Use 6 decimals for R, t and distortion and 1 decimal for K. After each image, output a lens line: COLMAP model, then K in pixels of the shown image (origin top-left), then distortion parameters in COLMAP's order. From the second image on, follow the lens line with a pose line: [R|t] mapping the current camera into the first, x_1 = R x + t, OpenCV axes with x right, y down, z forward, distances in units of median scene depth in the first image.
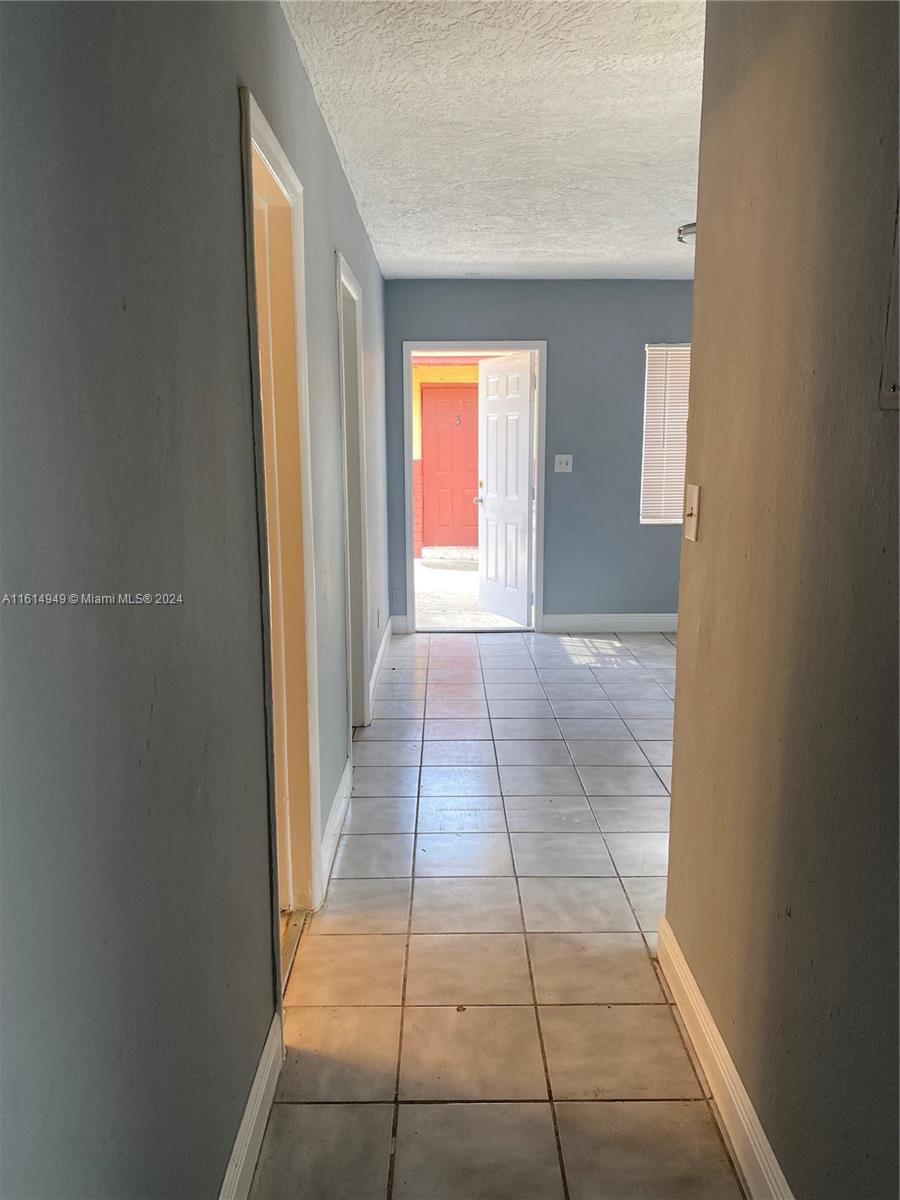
lens RADIAL K [[872.2, 0, 450.0], [0, 872.2, 600.0], [0, 0, 1]] dist [0.008440, 0.000523]
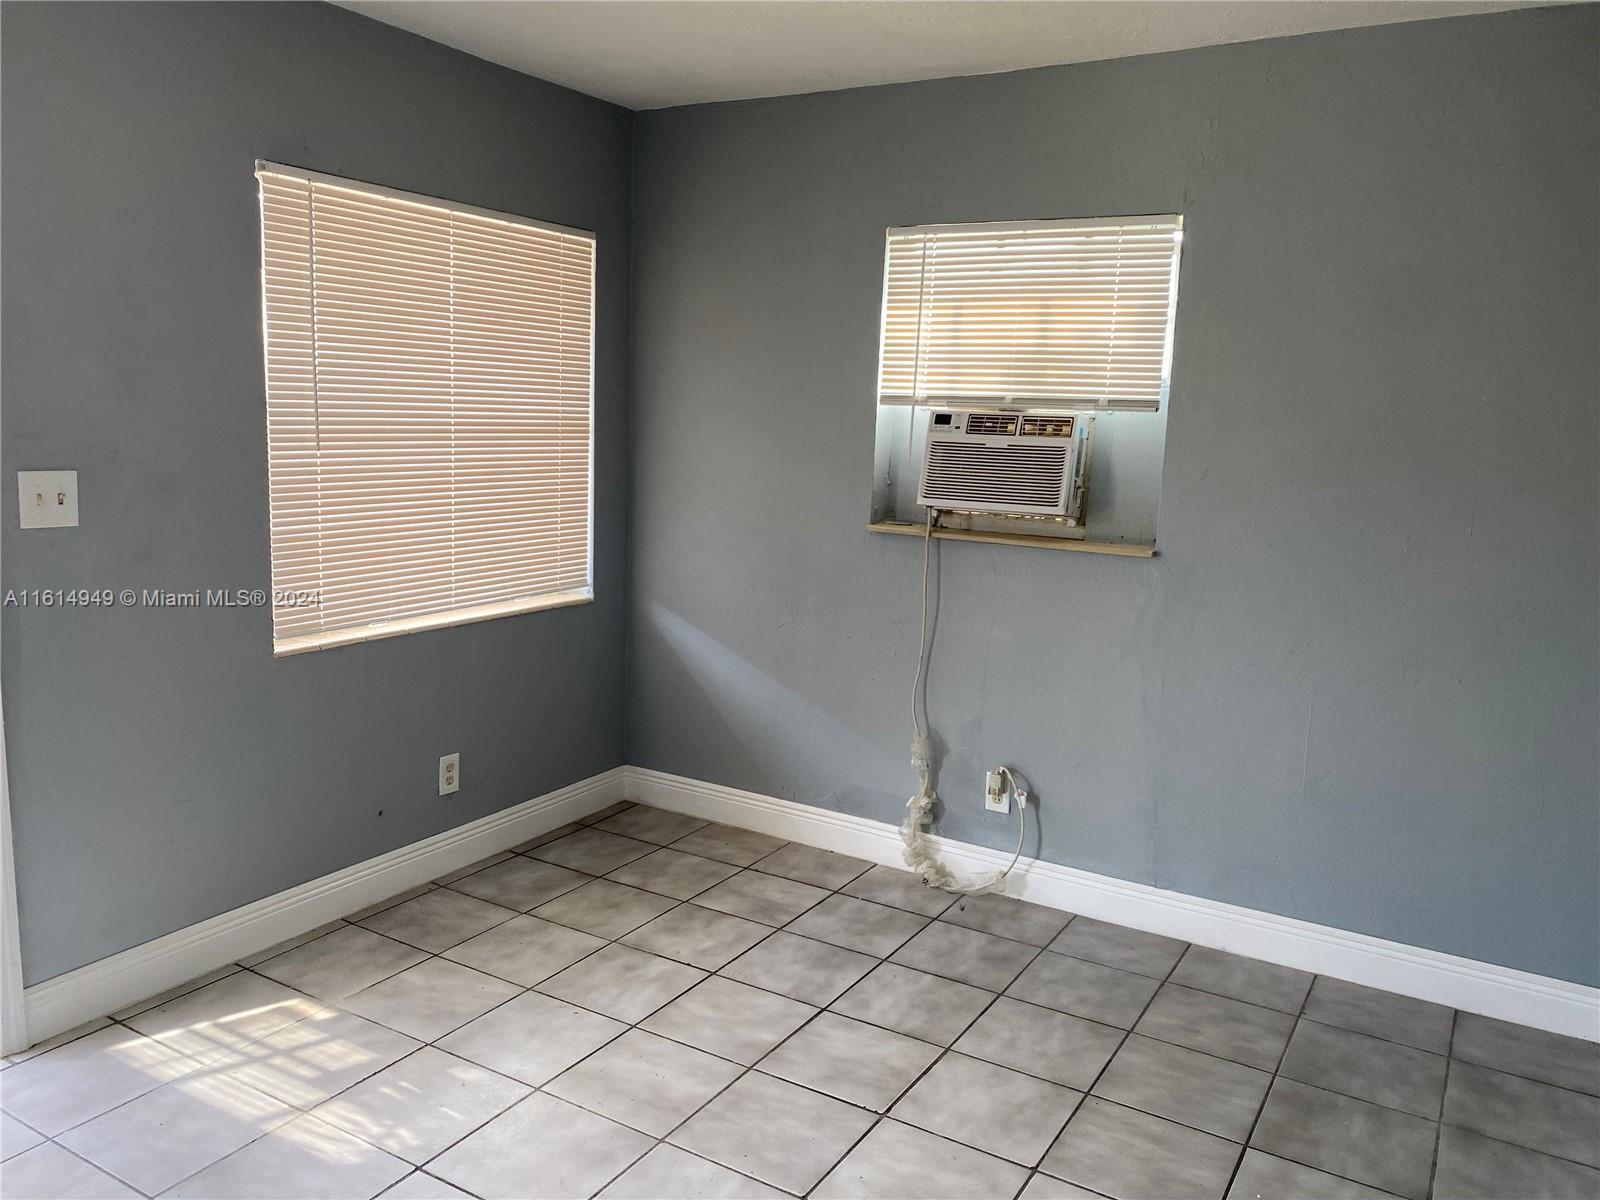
lens RADIAL K [[1171.2, 0, 796.7], [0, 1171.2, 610.7], [0, 0, 1]] dist [0.091231, -0.100871]
pose [[0.499200, -0.112186, 0.859193, -0.219036], [0.105808, 0.992055, 0.068059, -0.247214], [-0.860002, 0.056935, 0.507104, 1.168567]]
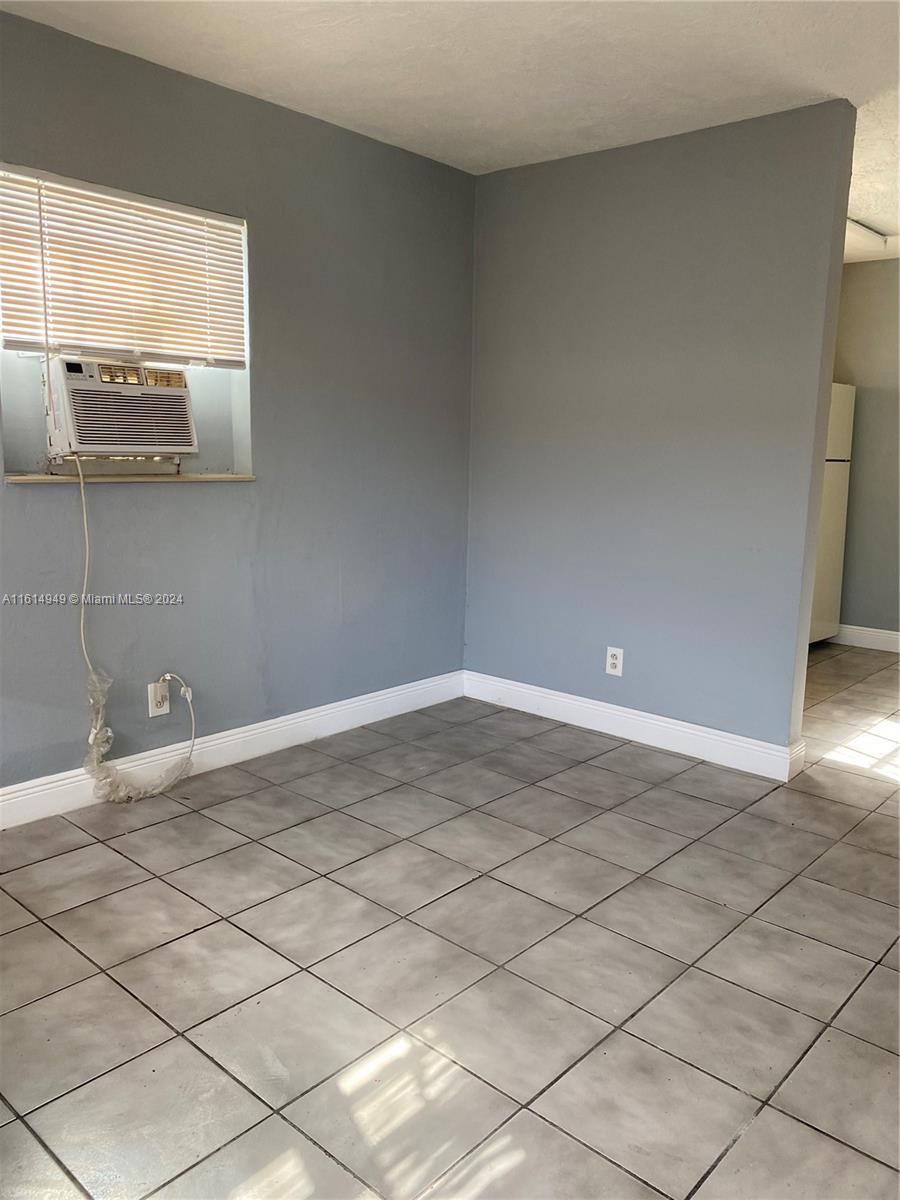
lens RADIAL K [[872.2, 0, 450.0], [0, 872.2, 600.0], [0, 0, 1]] dist [0.008440, 0.000523]
pose [[-0.730467, -0.126632, 0.671106, -0.013669], [0.104975, 0.950163, 0.293548, -0.349807], [-0.674832, 0.284876, -0.680769, 2.160388]]
